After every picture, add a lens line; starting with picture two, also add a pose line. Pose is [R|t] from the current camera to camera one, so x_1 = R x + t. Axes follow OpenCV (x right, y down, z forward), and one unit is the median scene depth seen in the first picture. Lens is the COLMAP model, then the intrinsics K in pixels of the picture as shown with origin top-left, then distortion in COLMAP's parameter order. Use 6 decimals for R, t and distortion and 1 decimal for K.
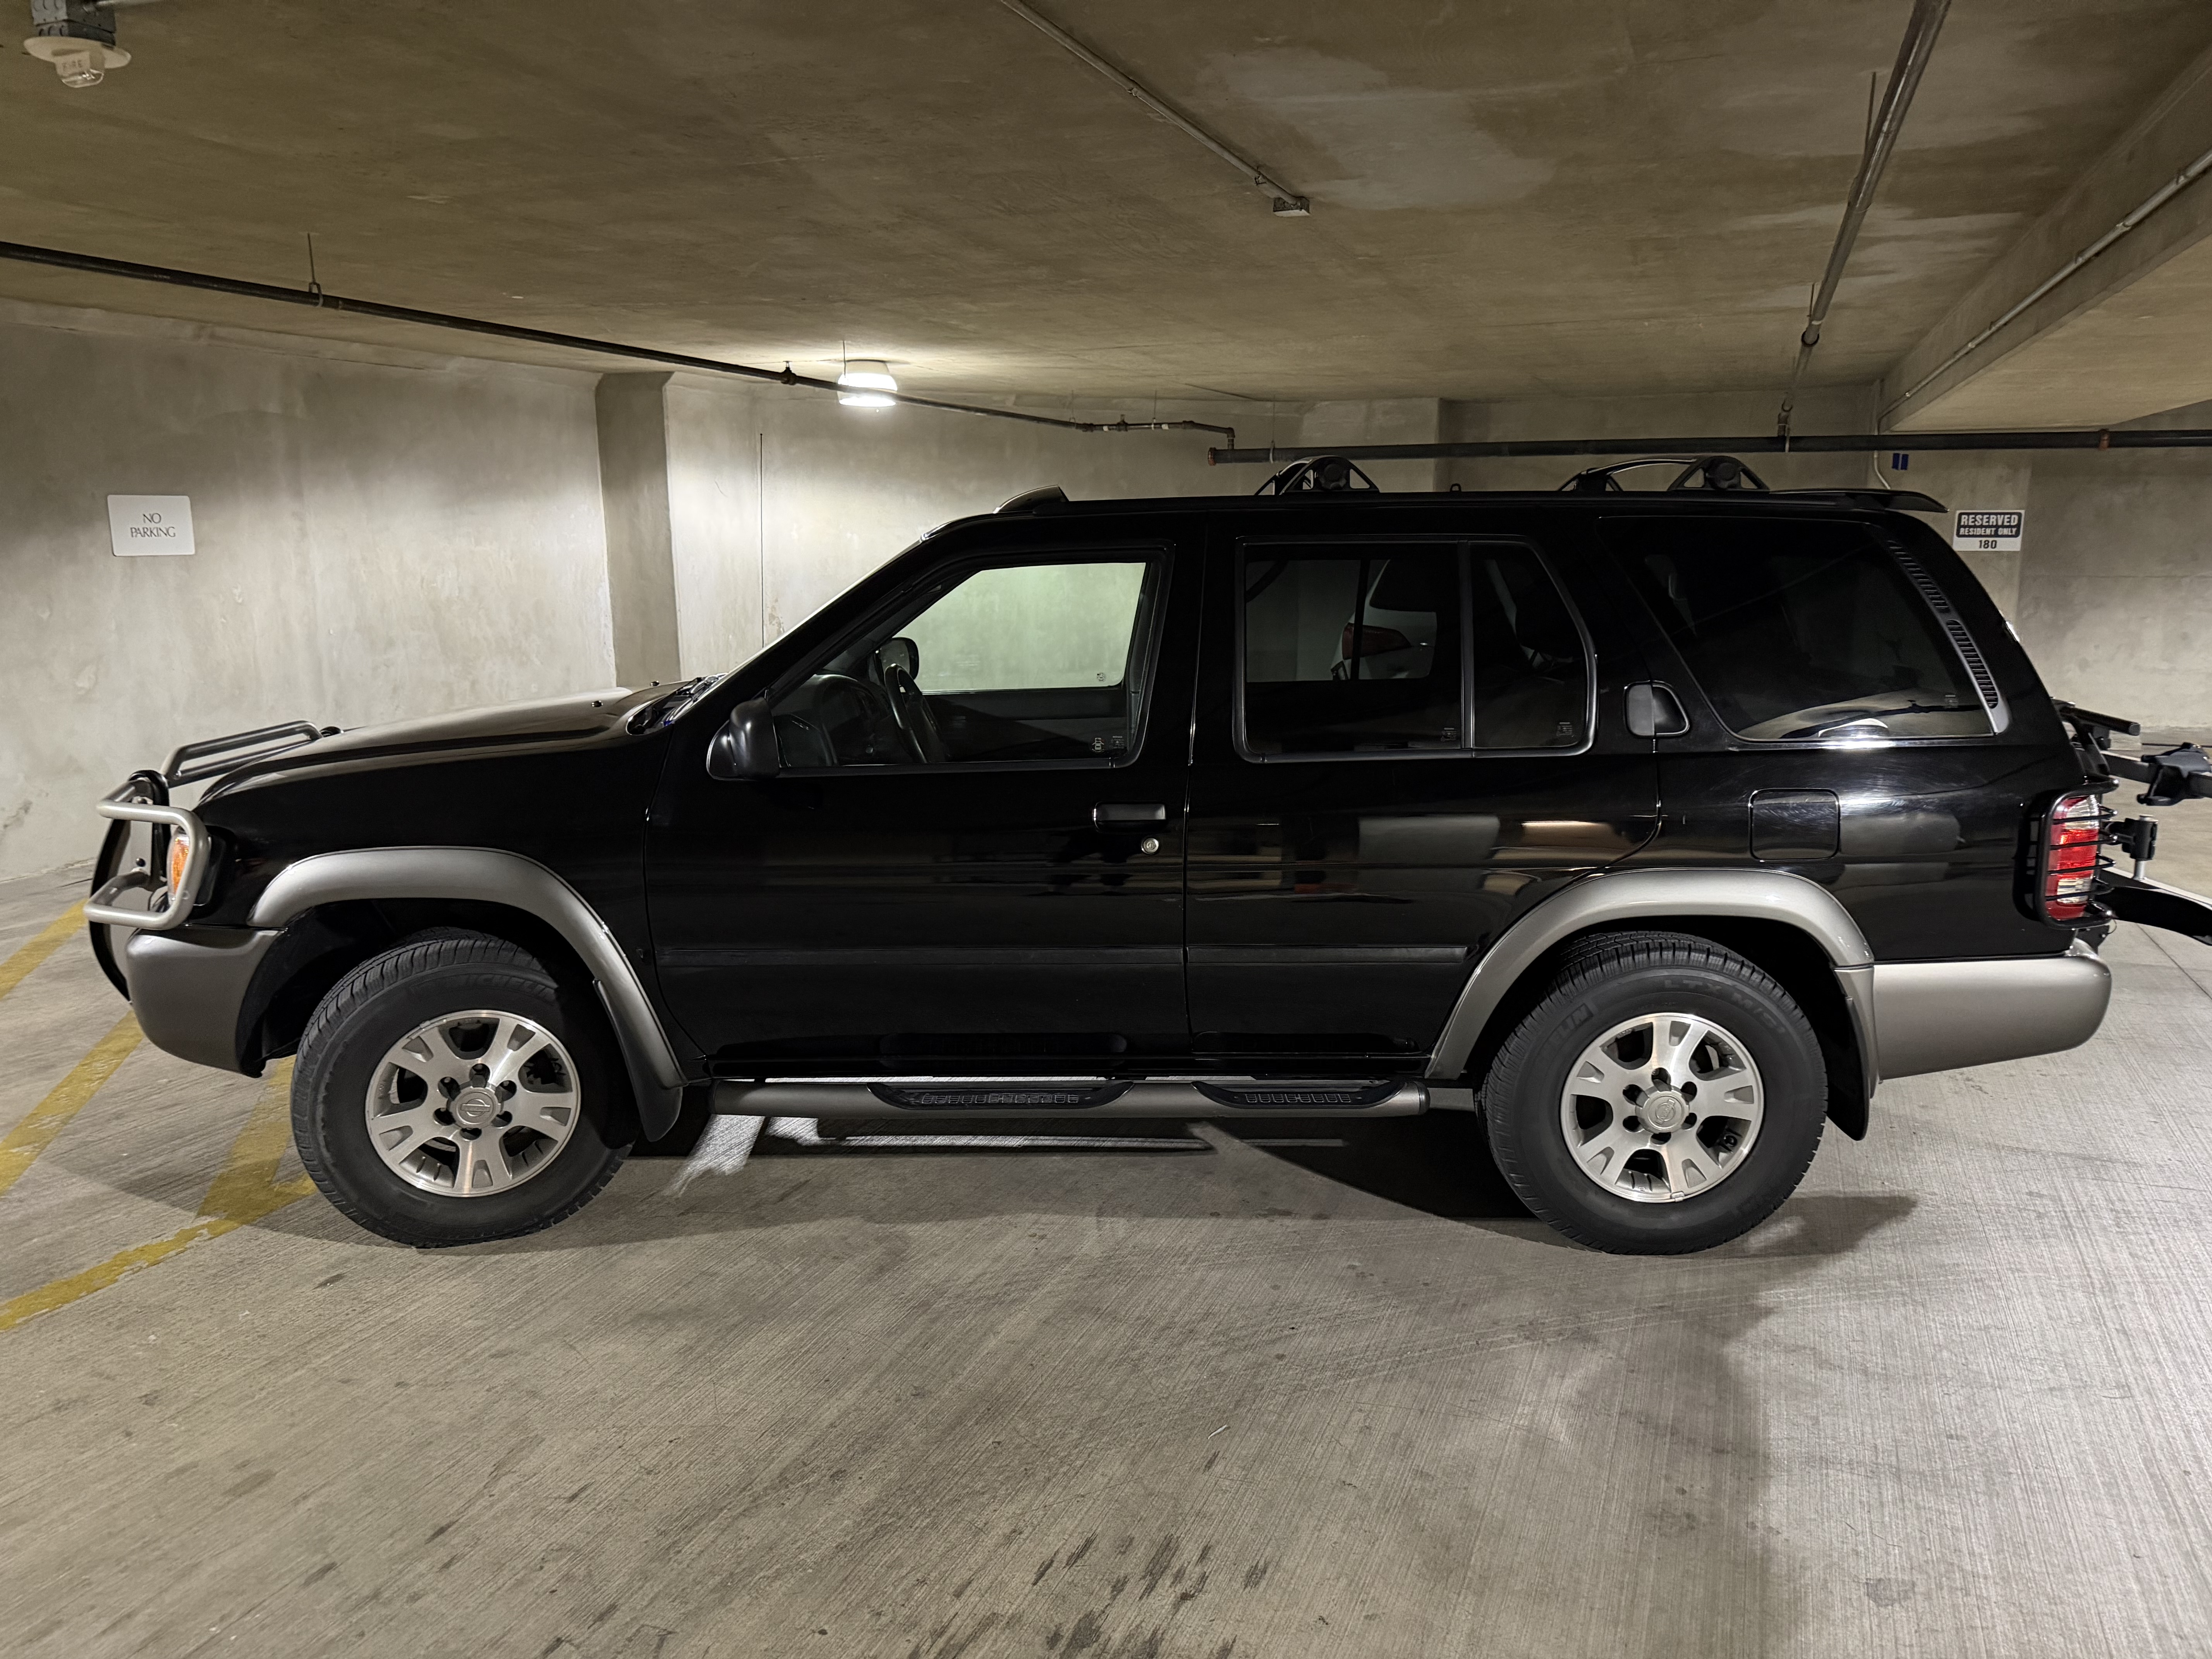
lens RADIAL K [[1566.7, 0, 1097.8], [0, 1566.7, 841.0], [0, 0, 1]] dist [0.037960, -0.044514]
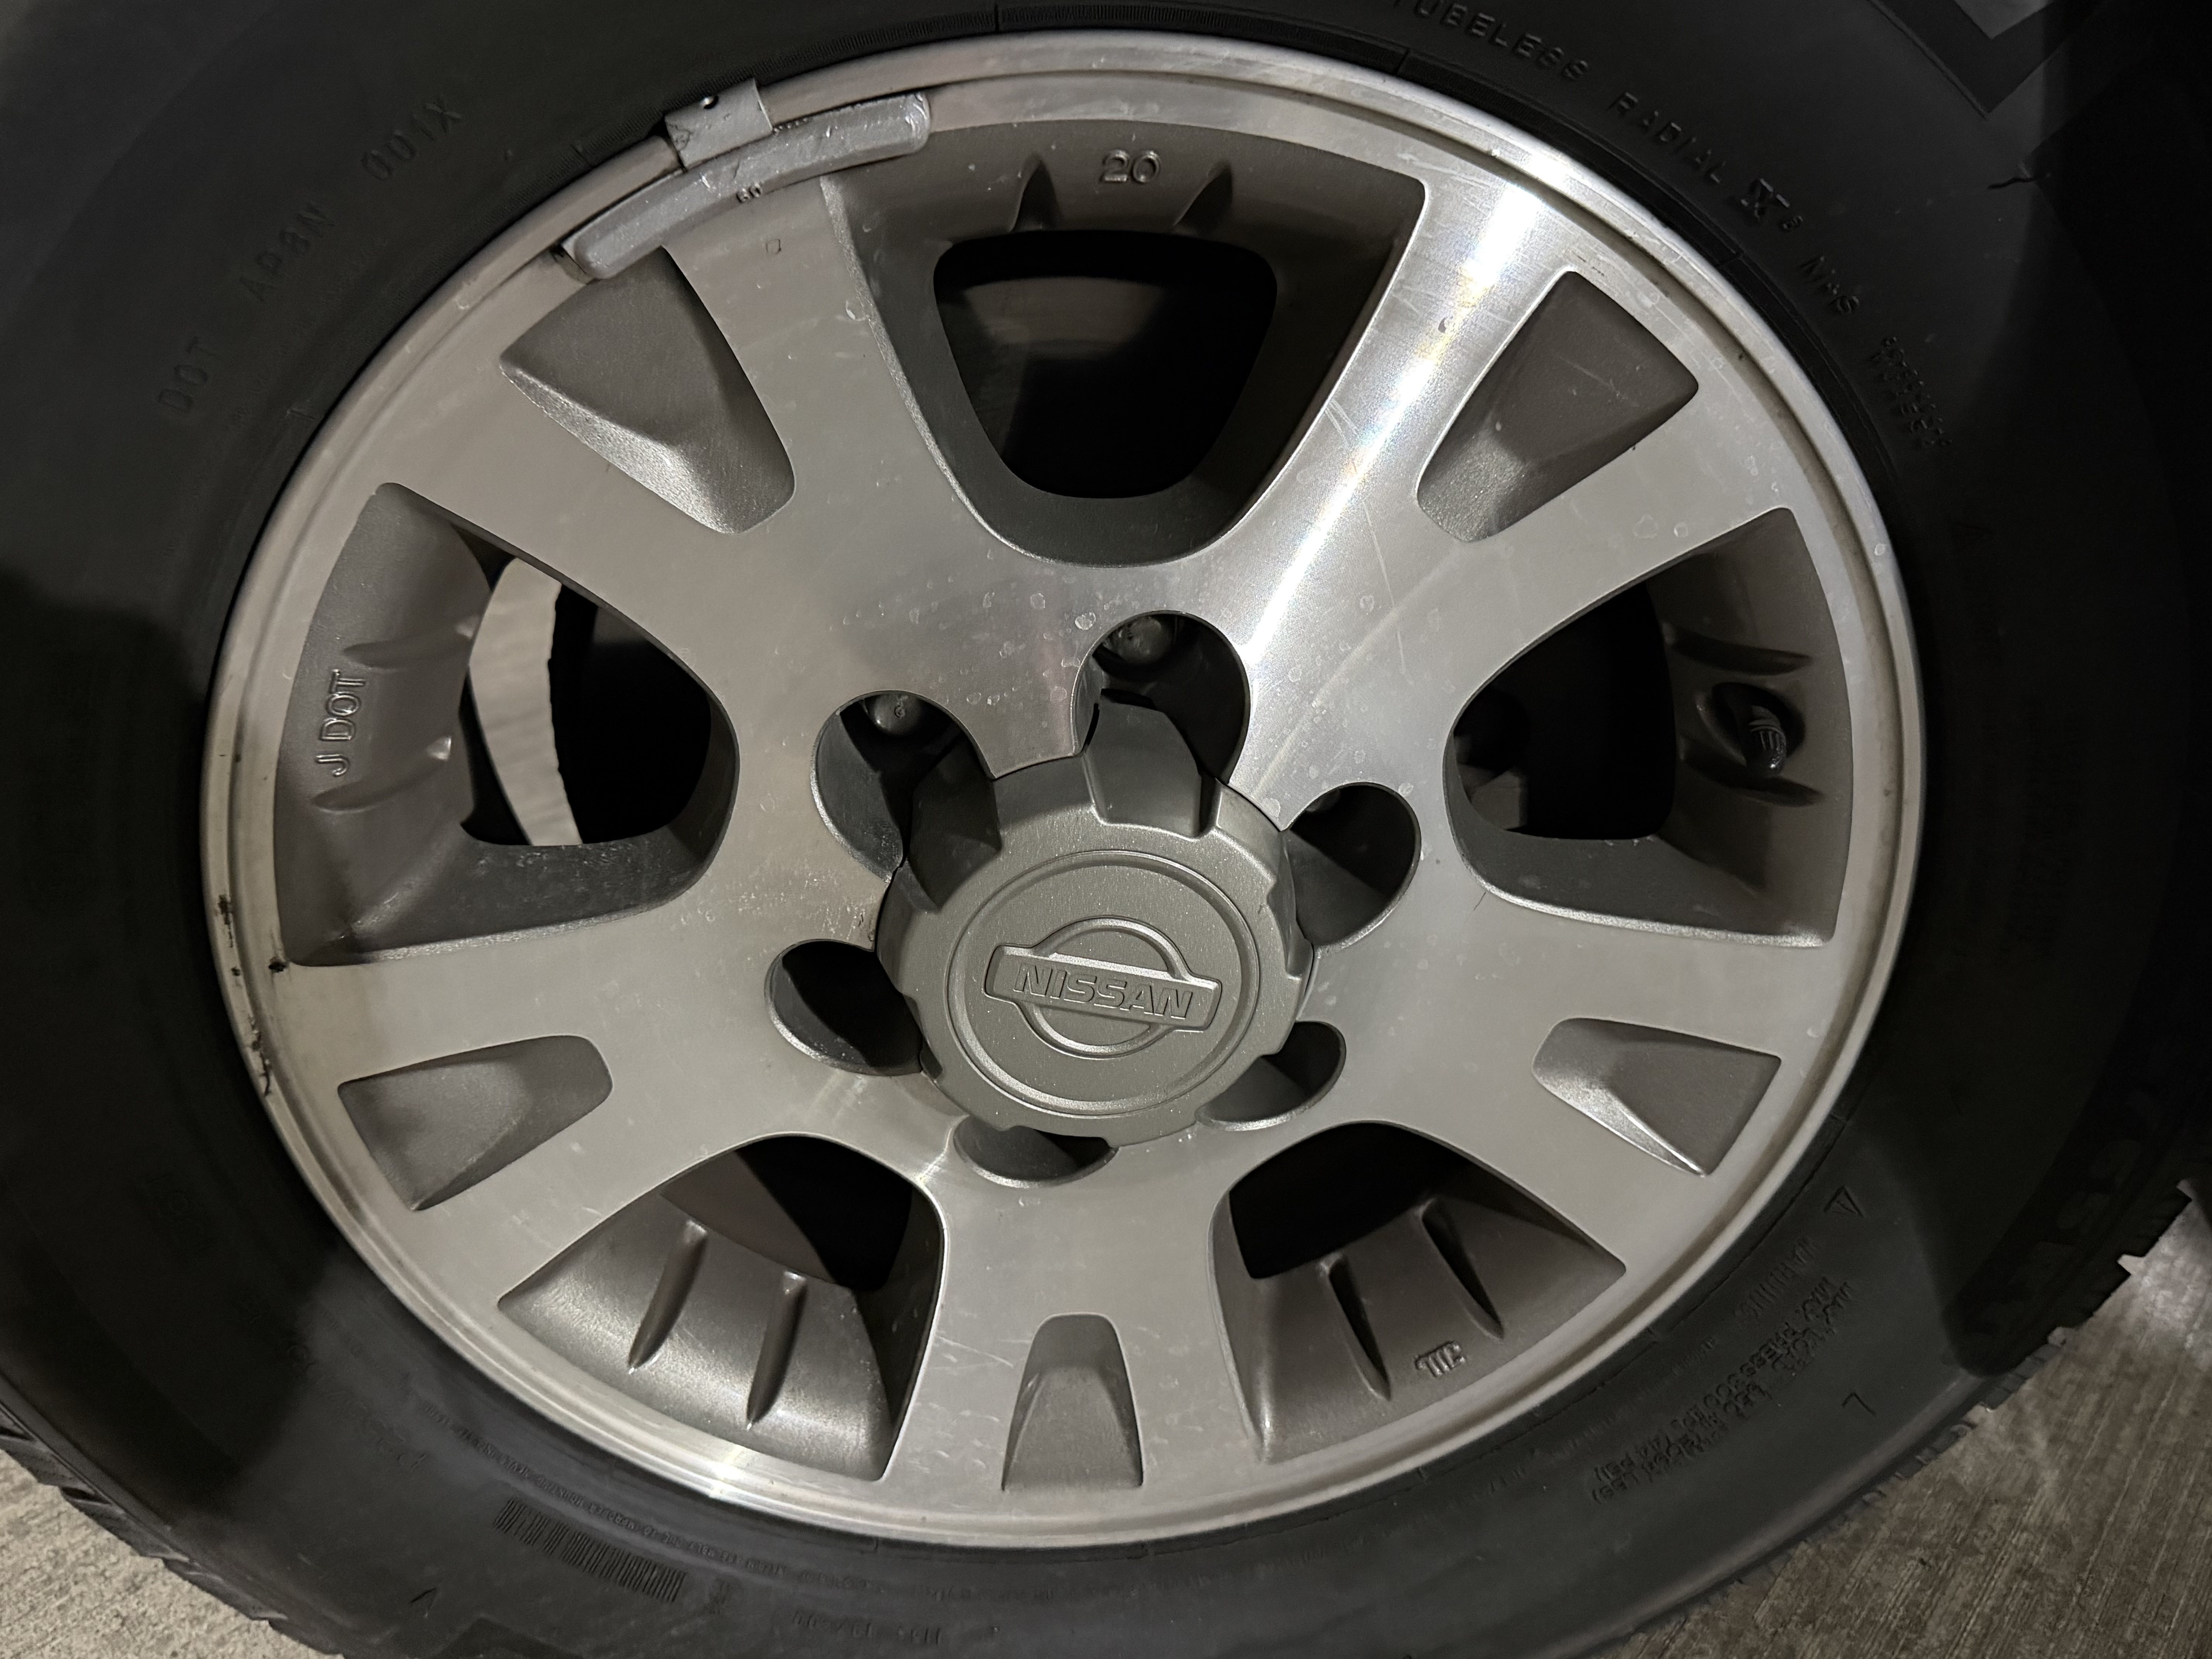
lens RADIAL K [[1826.6, 0, 1118.5], [0, 1826.6, 836.8], [0, 0, 1]] dist [0.061032, -0.069041]
pose [[0.959925, 0.155121, -0.233415, -0.357516], [-0.096070, 0.964522, 0.245903, 0.123194], [0.263278, -0.213624, 0.940771, 0.859397]]
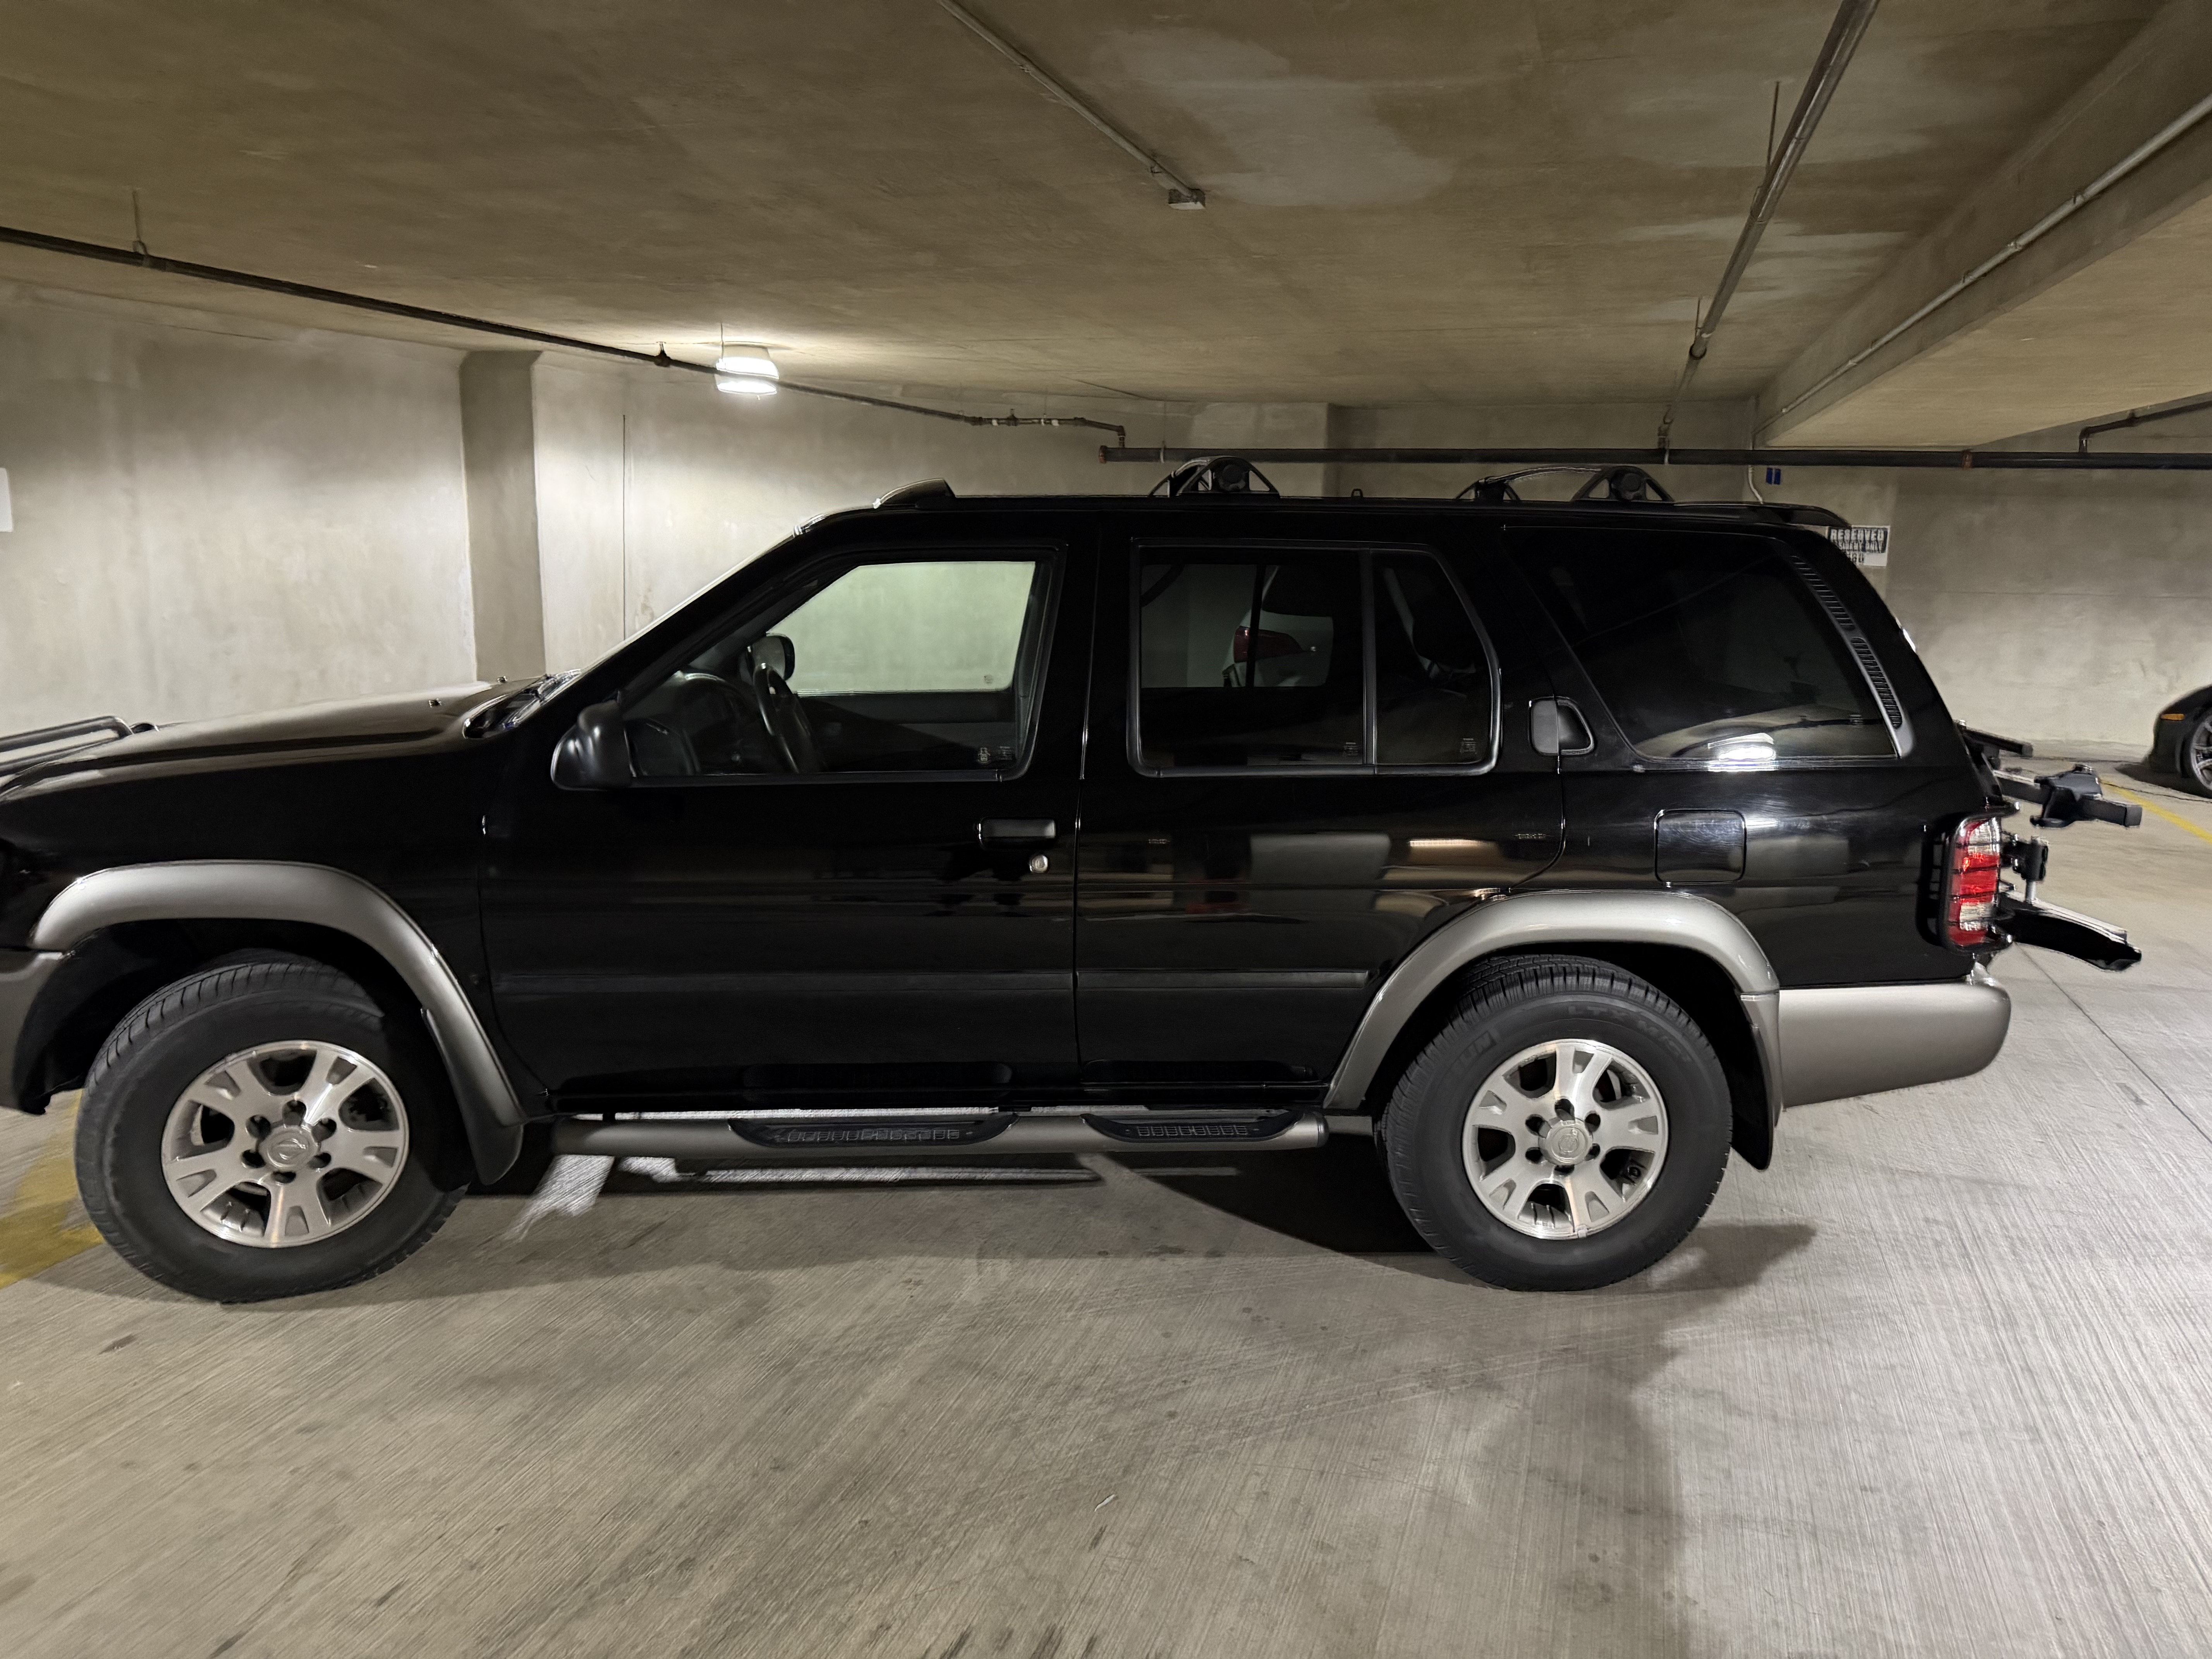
lens RADIAL K [[1566.7, 0, 1105.2], [0, 1566.7, 821.2], [0, 0, 1]] dist [0.037960, -0.044514]
pose [[0.997026, 0.007828, 0.076661, 0.001629], [-0.007076, 0.999924, -0.010087, -0.012848], [-0.076734, 0.009514, 0.997006, 0.056566]]
